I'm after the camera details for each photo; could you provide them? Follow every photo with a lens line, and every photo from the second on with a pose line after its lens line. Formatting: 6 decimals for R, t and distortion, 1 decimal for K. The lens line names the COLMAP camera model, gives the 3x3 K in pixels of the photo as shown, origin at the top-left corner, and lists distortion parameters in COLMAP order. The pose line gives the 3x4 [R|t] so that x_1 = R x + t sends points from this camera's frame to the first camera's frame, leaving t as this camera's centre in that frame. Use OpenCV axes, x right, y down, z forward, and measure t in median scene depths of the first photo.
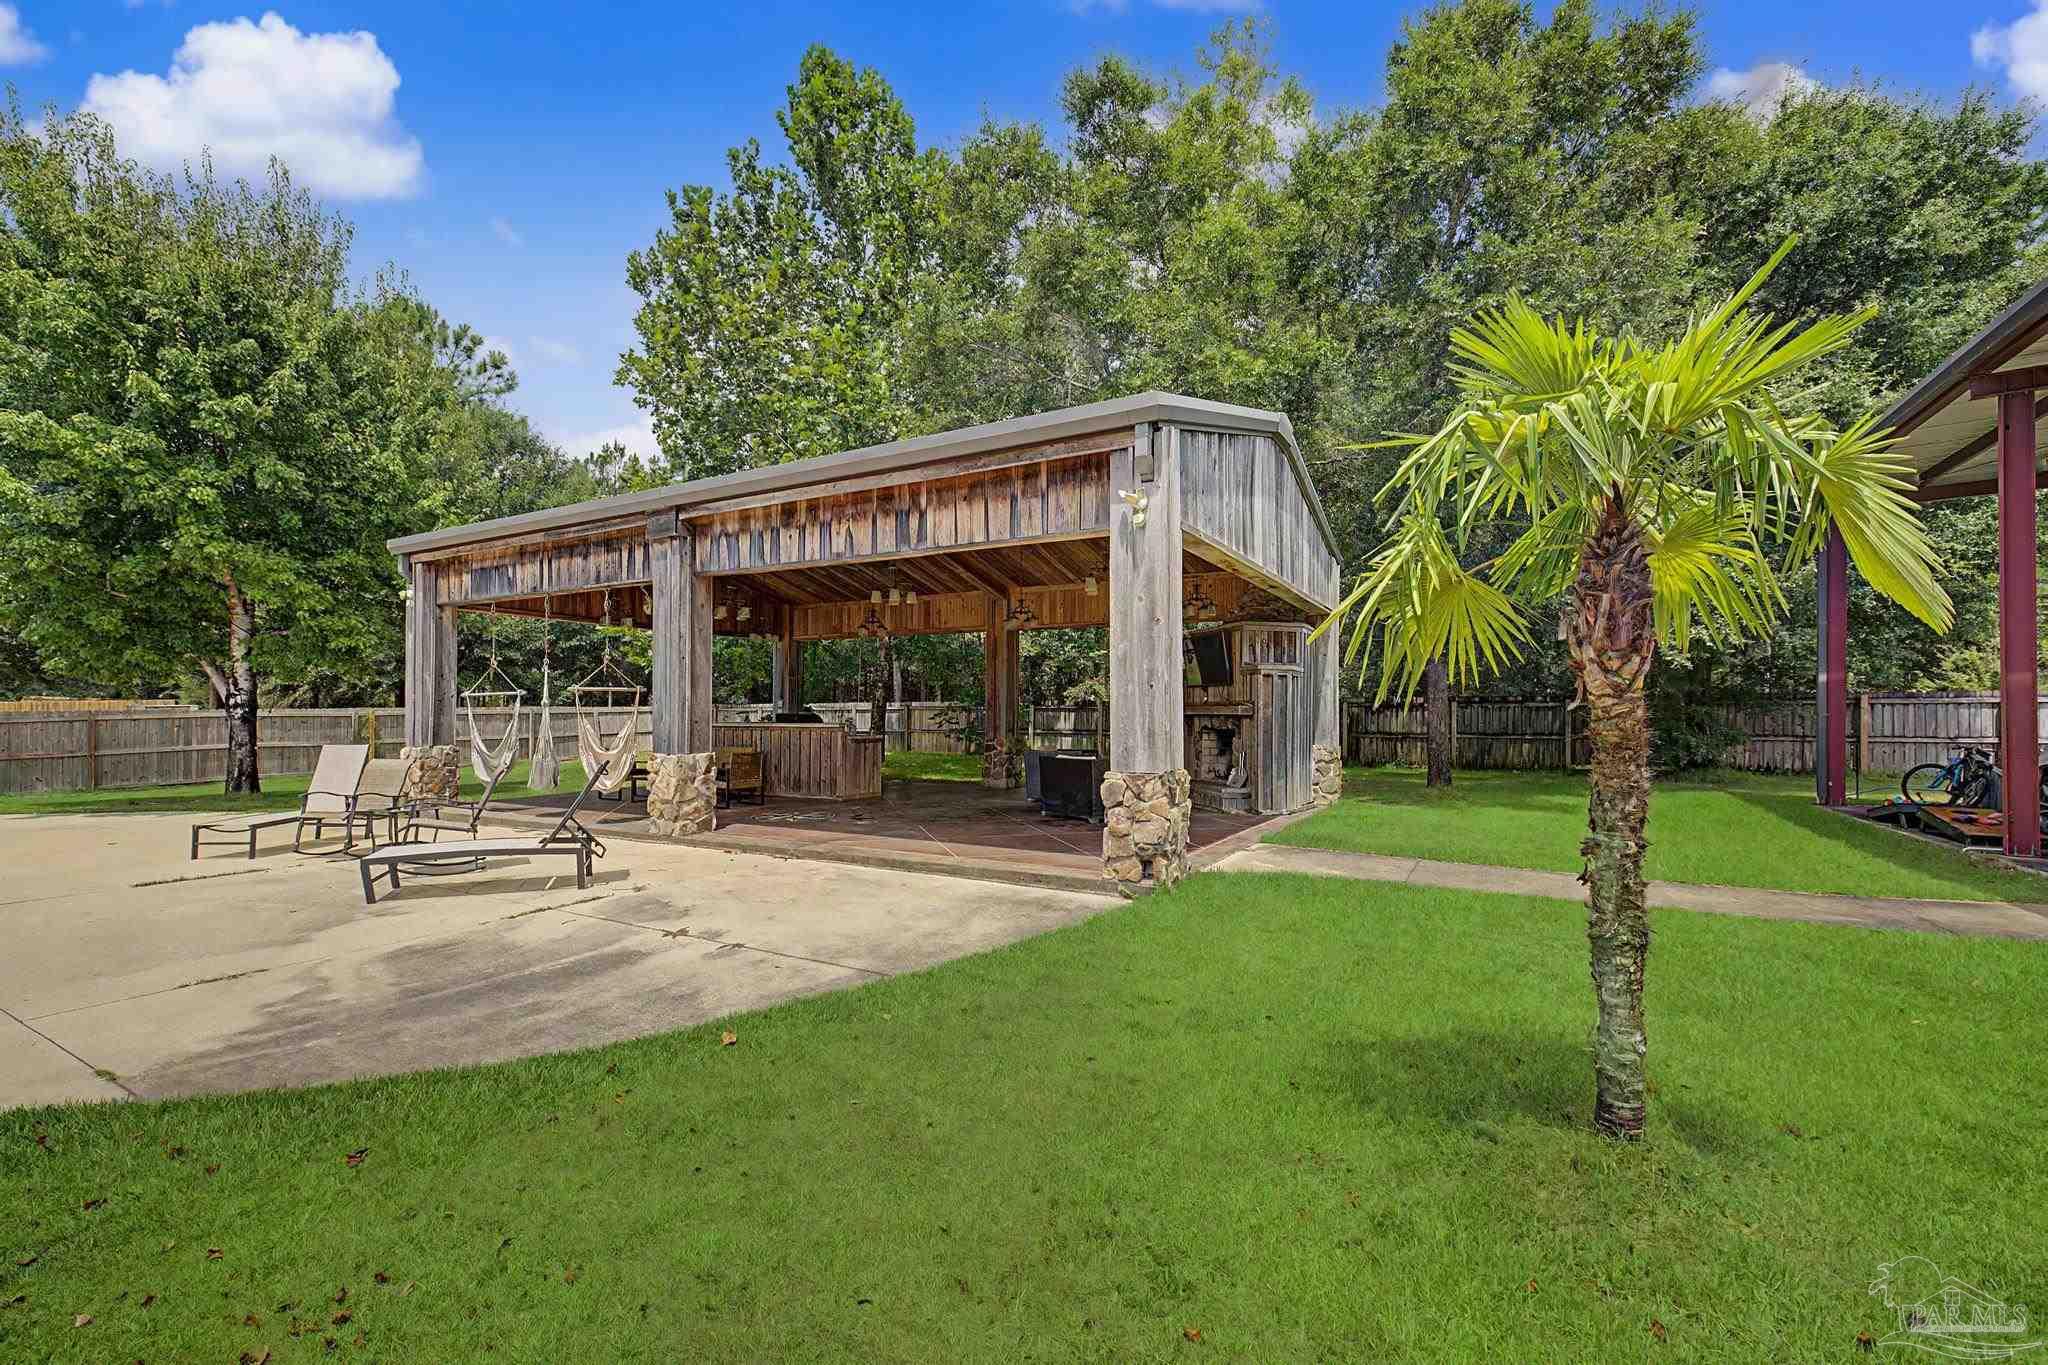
lens RADIAL K [[894.9, 0, 1010.5], [0, 894.9, 697.8], [0, 0, 1]] dist [0.008941, -0.000262]
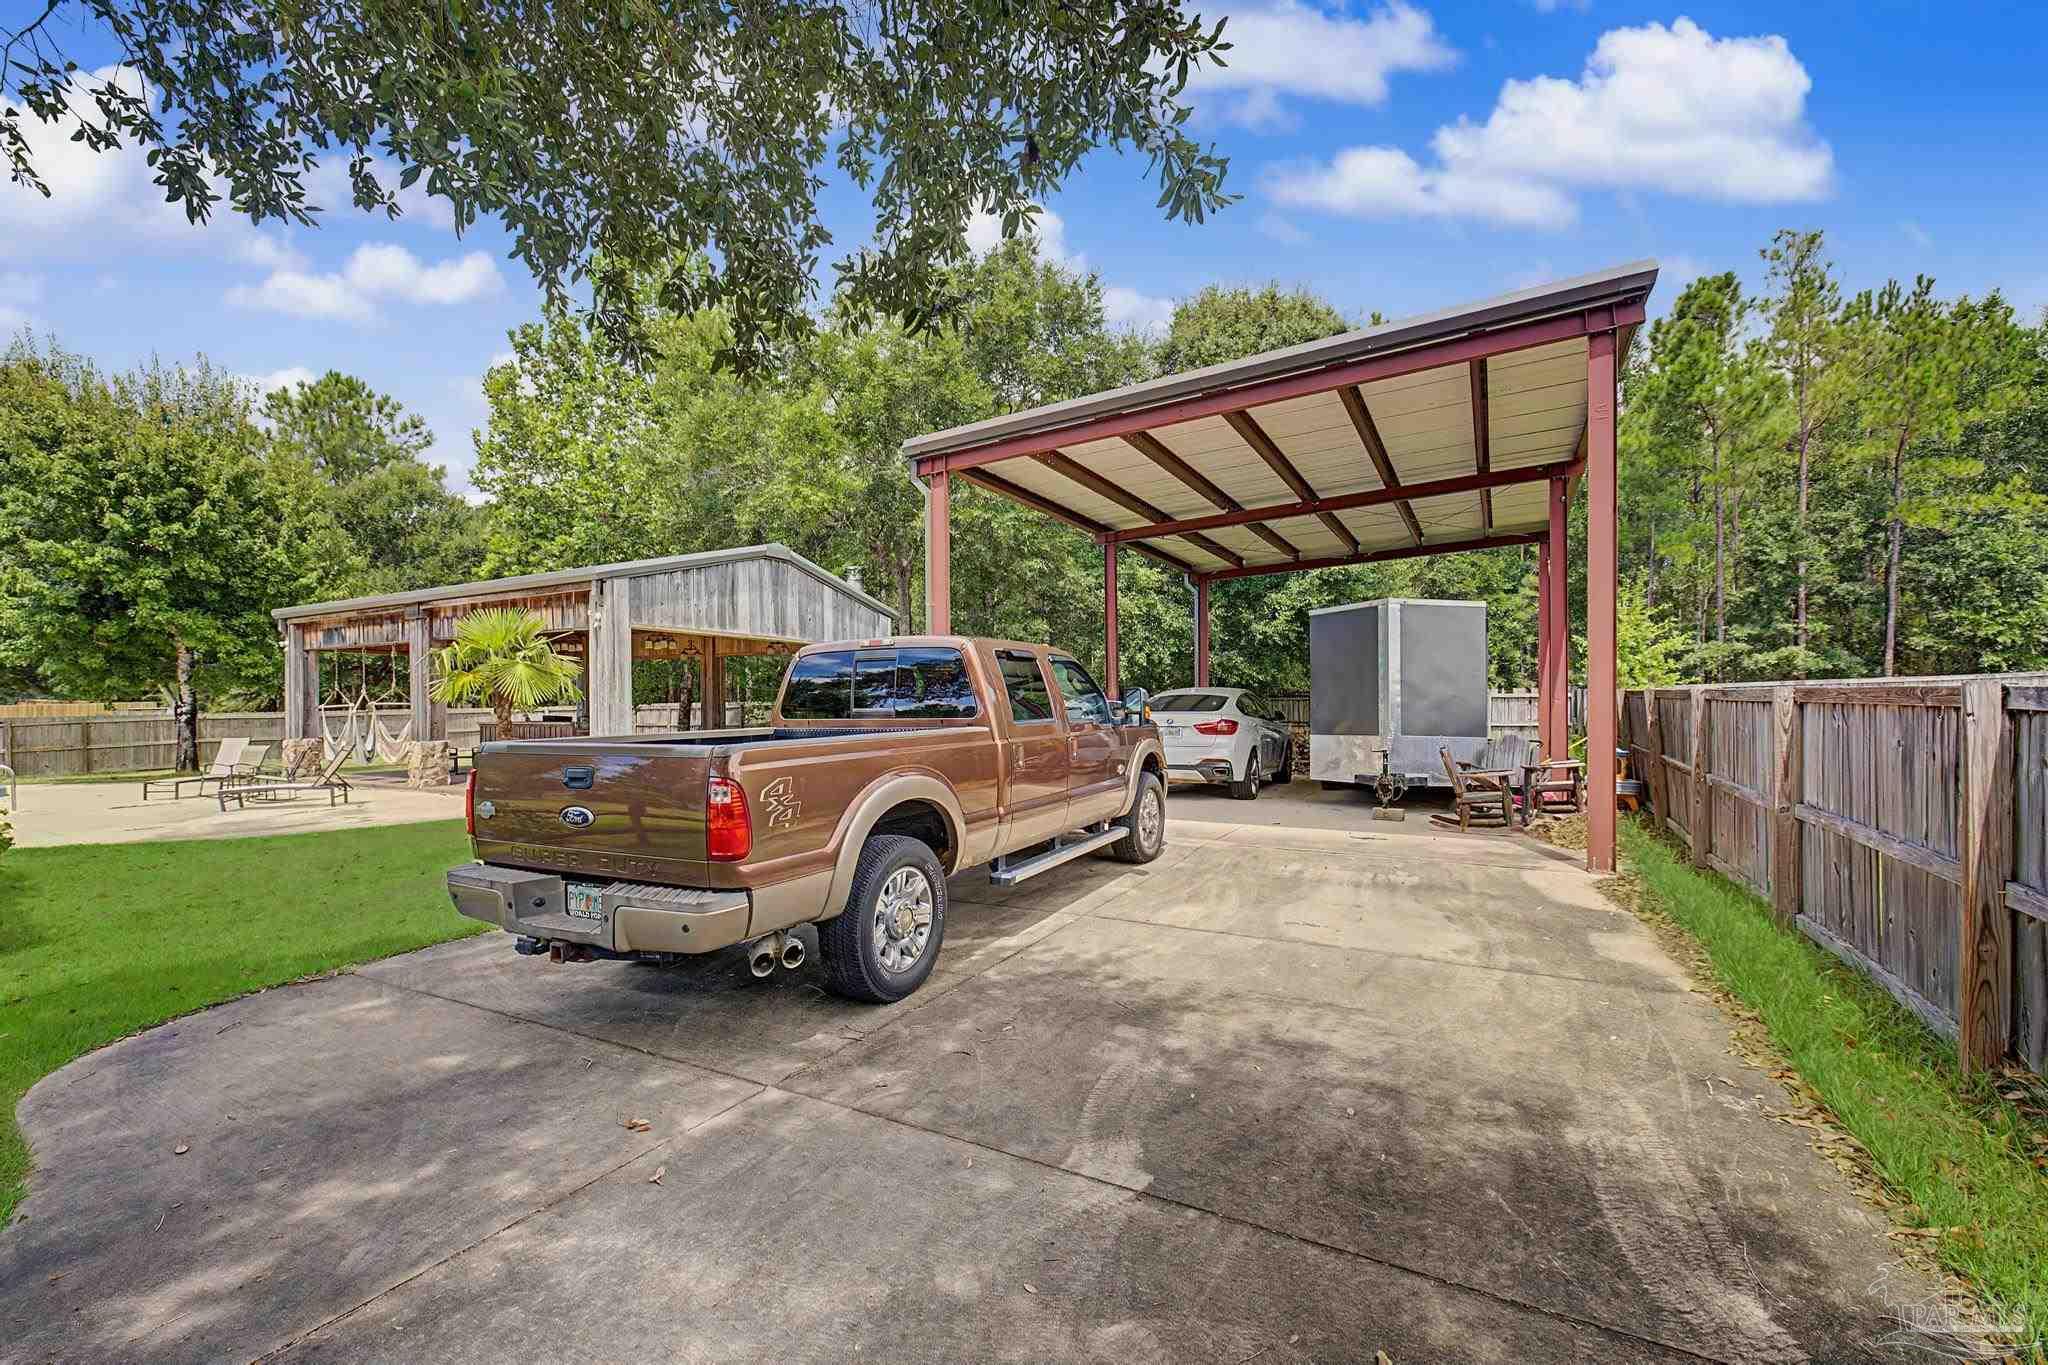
lens RADIAL K [[894.9, 0, 1018.5], [0, 894.9, 698.8], [0, 0, 1]] dist [0.008941, -0.000262]
pose [[0.999902, -0.008471, 0.011158, 0.581256], [0.008358, 0.999914, 0.010151, -0.021693], [-0.011243, -0.010057, 0.999886, -0.582100]]
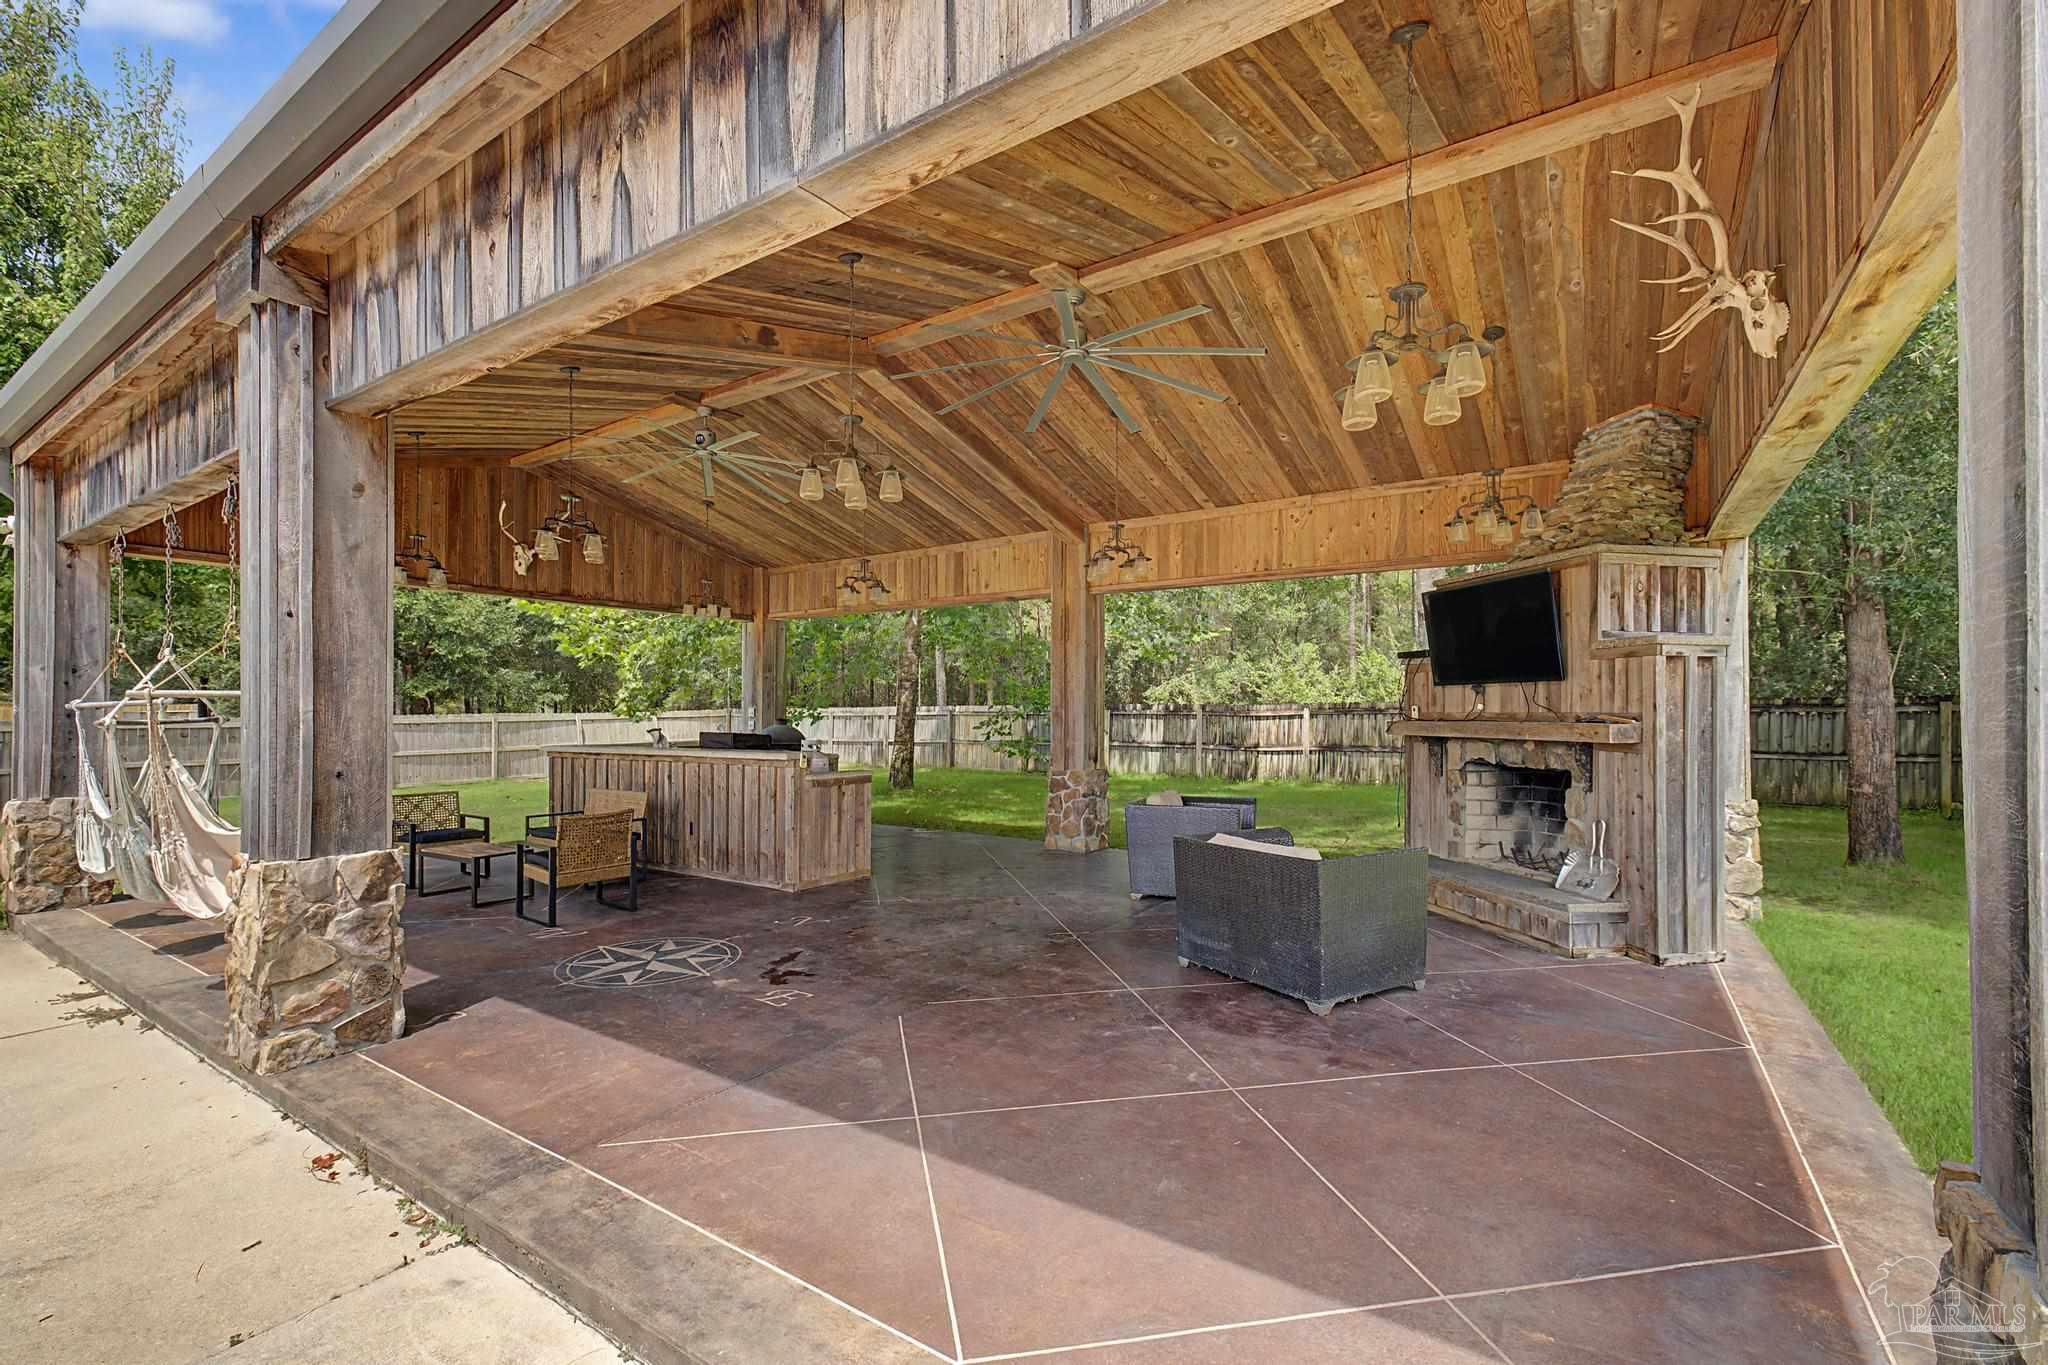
lens RADIAL K [[894.9, 0, 1019.8], [0, 894.9, 694.7], [0, 0, 1]] dist [0.008941, -0.000262]
pose [[0.998465, -0.004027, -0.055242, -0.018095], [0.003792, 0.999983, -0.004364, -0.004612], [0.055258, 0.004148, 0.998463, 0.461522]]
